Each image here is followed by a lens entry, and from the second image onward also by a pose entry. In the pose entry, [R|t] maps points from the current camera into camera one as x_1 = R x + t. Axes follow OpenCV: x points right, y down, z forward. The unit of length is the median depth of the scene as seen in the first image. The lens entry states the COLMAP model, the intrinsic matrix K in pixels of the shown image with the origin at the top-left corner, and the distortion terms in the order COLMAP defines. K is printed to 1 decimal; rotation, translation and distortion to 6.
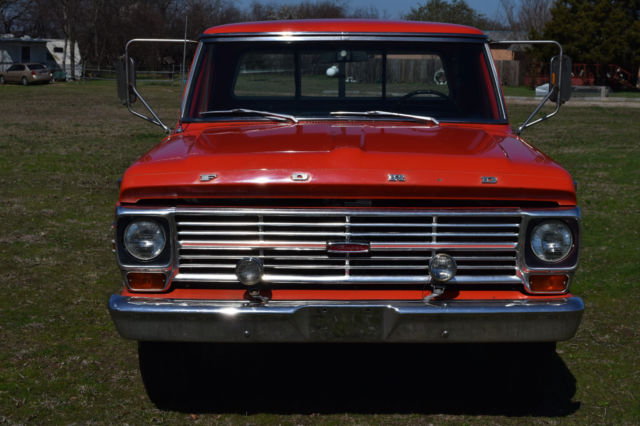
lens RADIAL K [[789.6, 0, 308.0], [0, 789.6, 213.2], [0, 0, 1]] dist [-0.032064, -0.001510]
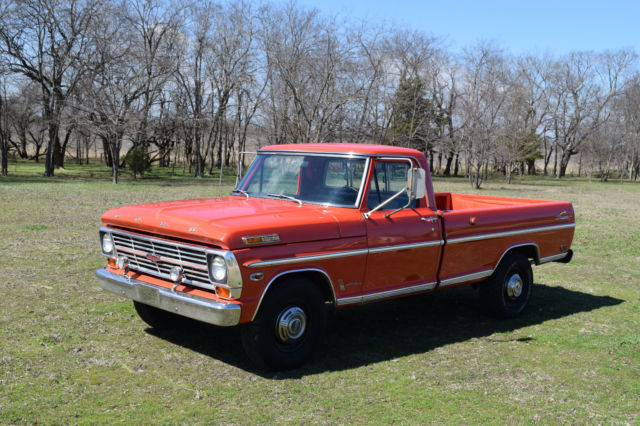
lens RADIAL K [[789.6, 0, 308.0], [0, 789.6, 213.2], [0, 0, 1]] dist [-0.032064, -0.001510]
pose [[0.678336, 0.074959, -0.730918, 1.769256], [-0.188701, 0.979189, -0.074705, 0.008968], [0.710107, 0.188600, 0.678364, -0.114214]]
